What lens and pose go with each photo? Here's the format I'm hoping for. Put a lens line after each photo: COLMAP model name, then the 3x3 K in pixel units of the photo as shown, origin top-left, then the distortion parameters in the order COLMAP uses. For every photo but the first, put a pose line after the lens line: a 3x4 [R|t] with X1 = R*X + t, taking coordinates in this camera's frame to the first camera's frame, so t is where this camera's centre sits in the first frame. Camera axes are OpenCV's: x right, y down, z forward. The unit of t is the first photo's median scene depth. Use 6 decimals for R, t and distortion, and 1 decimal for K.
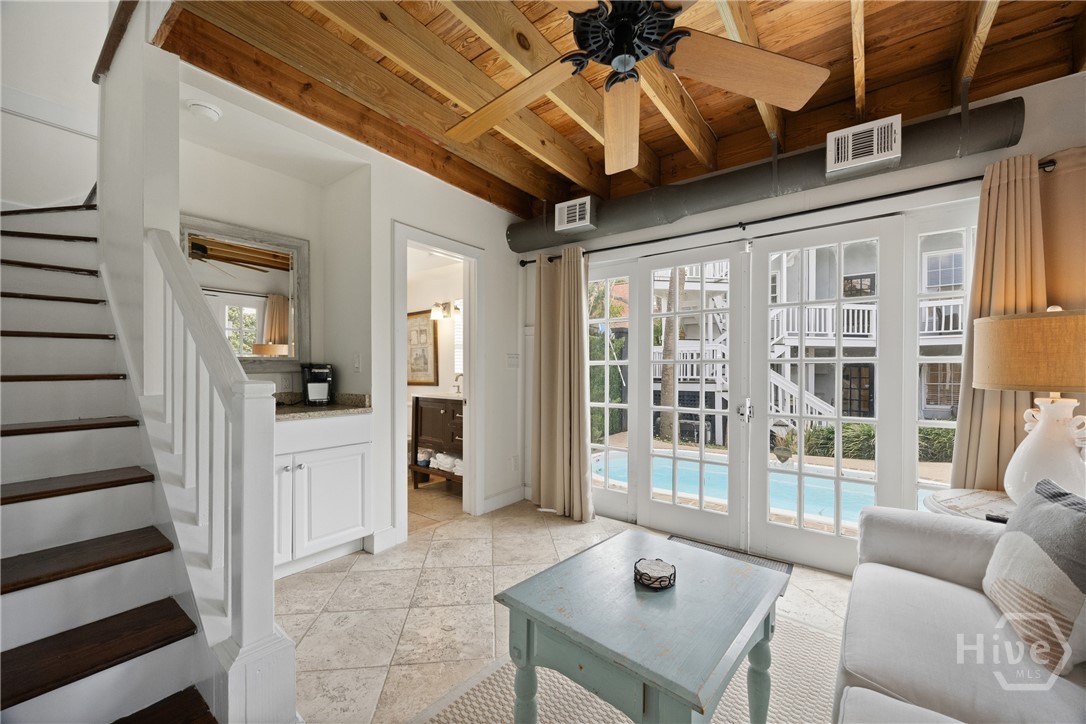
lens RADIAL K [[421.6, 0, 549.1], [0, 421.6, 373.3], [0, 0, 1]] dist [-0.001774, 0.000039]
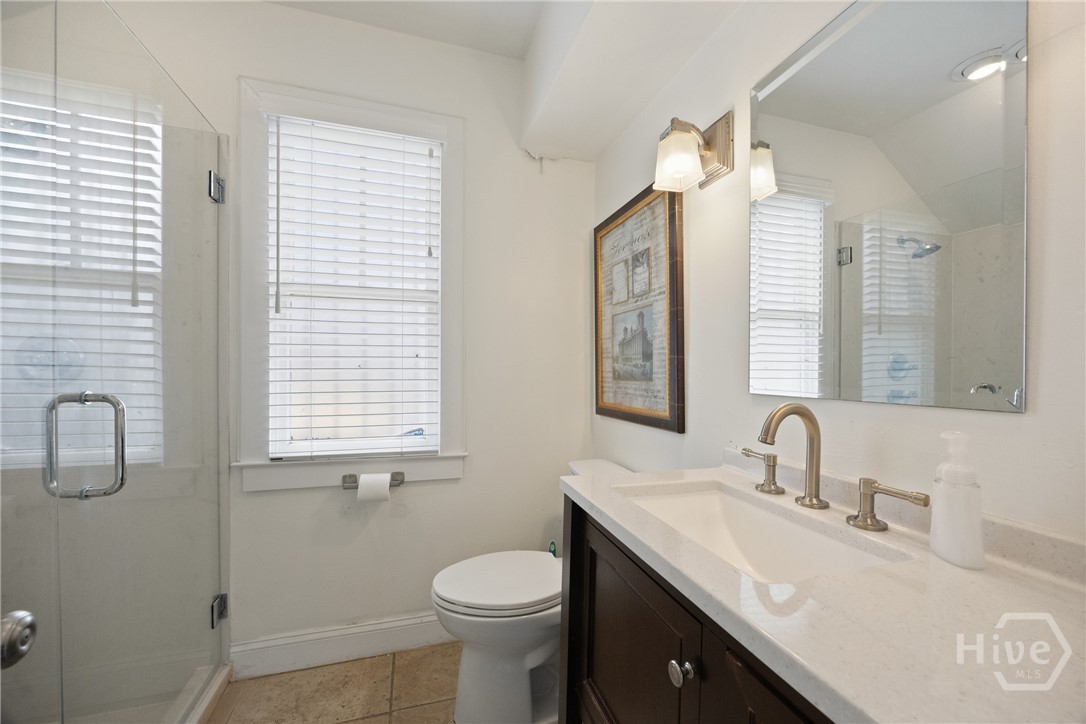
lens RADIAL K [[421.6, 0, 544.2], [0, 421.6, 371.2], [0, 0, 1]] dist [-0.001774, 0.000039]
pose [[0.807251, 0.005936, -0.590179, -0.287210], [-0.007812, 0.999969, -0.000628, -0.018482], [0.590157, 0.005118, 0.807272, 1.196715]]
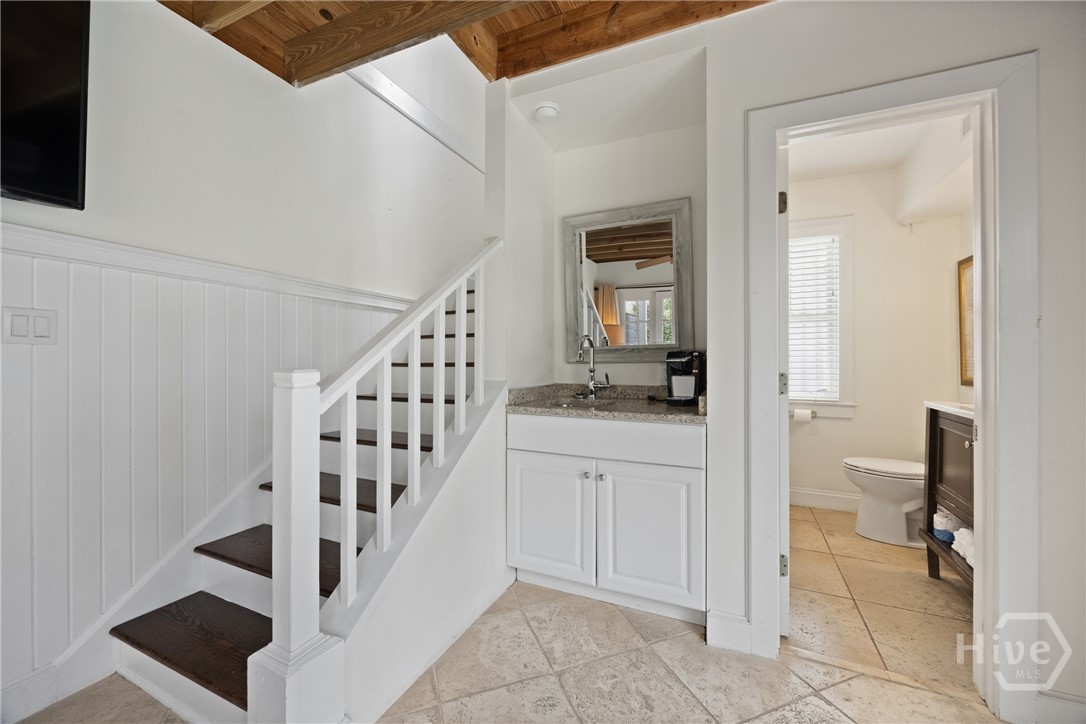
lens RADIAL K [[421.6, 0, 549.0], [0, 421.6, 358.2], [0, 0, 1]] dist [-0.001774, 0.000039]
pose [[0.220360, -0.005162, -0.975405, 0.155587], [-0.006056, 0.999959, -0.006660, -0.002960], [0.975400, 0.007374, 0.220320, 0.595746]]
